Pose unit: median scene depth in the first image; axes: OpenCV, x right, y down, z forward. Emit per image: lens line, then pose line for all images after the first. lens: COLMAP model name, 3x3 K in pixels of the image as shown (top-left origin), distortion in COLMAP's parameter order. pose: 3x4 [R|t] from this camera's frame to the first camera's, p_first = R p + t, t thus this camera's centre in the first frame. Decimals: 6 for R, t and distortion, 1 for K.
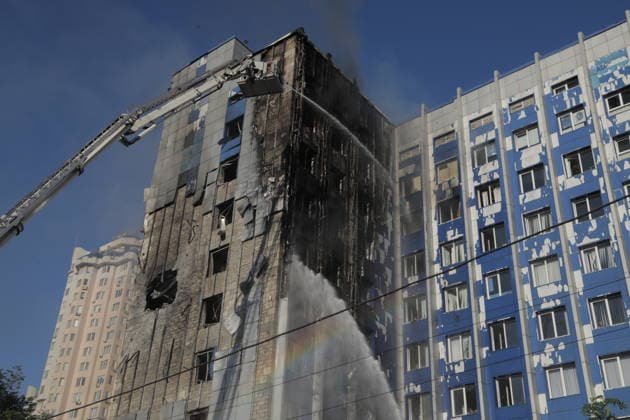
lens RADIAL K [[735.6, 0, 315.0], [0, 735.6, 210.0], [0, 0, 1]] dist [0.077780, 0.032221]
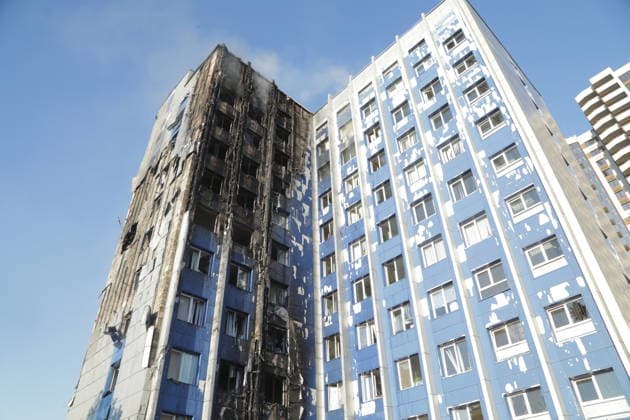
lens RADIAL K [[426.0, 0, 313.5], [0, 426.0, 216.3], [0, 0, 1]] dist [-0.128198, 0.073268]
pose [[0.987519, -0.137001, -0.077699, 0.177735], [0.129520, 0.987081, -0.094317, 0.181313], [0.089617, 0.083076, 0.992506, 0.288755]]
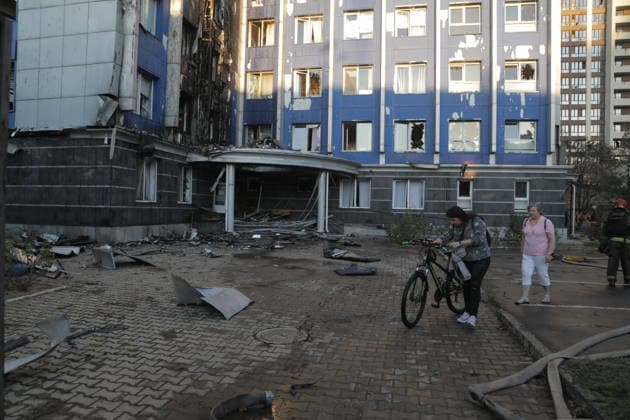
lens RADIAL K [[426.0, 0, 313.5], [0, 426.0, 216.3], [0, 0, 1]] dist [-0.128198, 0.073268]
pose [[0.888239, -0.028980, 0.458467, -0.064453], [-0.234419, 0.829694, 0.506611, 0.223646], [-0.395069, -0.557466, 0.730173, 0.360744]]
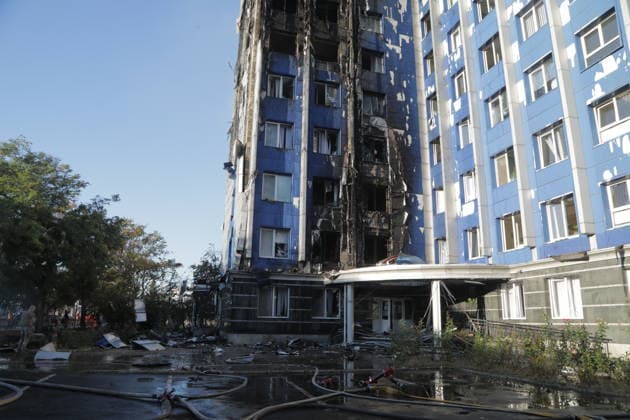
lens RADIAL K [[426.0, 0, 313.5], [0, 426.0, 216.3], [0, 0, 1]] dist [-0.128198, 0.073268]
pose [[0.824633, -0.161774, -0.542042, 0.290556], [0.320742, 0.923026, 0.212479, 0.221279], [0.465945, -0.349073, 0.813046, 0.334894]]
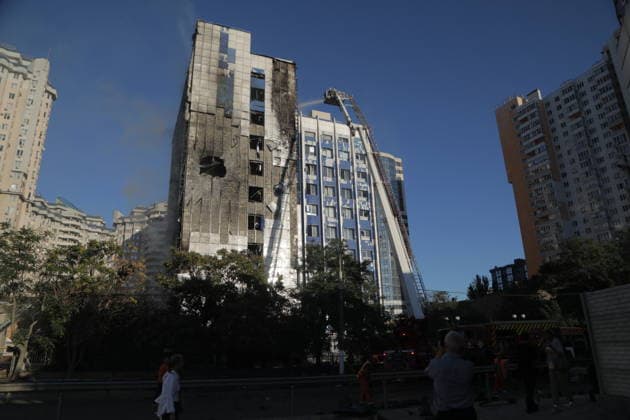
lens RADIAL K [[426.0, 0, 313.5], [0, 426.0, 216.3], [0, 0, 1]] dist [-0.128198, 0.073268]
pose [[0.470854, 0.216169, 0.855318, -0.925223], [-0.435252, 0.900227, 0.012088, 0.096568], [-0.767367, -0.377970, 0.517963, 0.242578]]
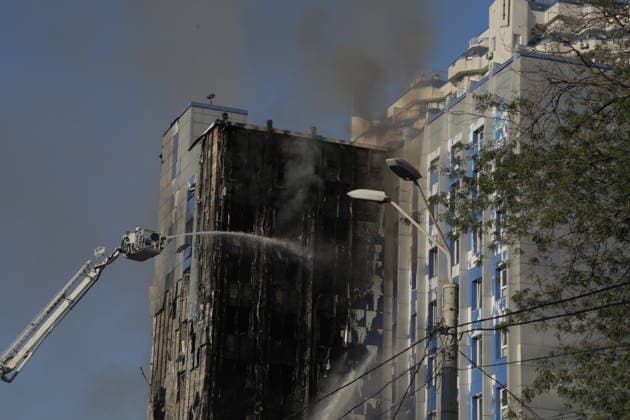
lens RADIAL K [[1838.9, 0, 315.0], [0, 1838.9, 210.0], [0, 0, 1]] dist [0.714162, 0.103083]
pose [[0.859018, -0.156101, -0.487565, 1.280100], [0.279089, 0.941205, 0.190374, -0.581918], [0.429182, -0.299609, 0.852078, -1.032983]]
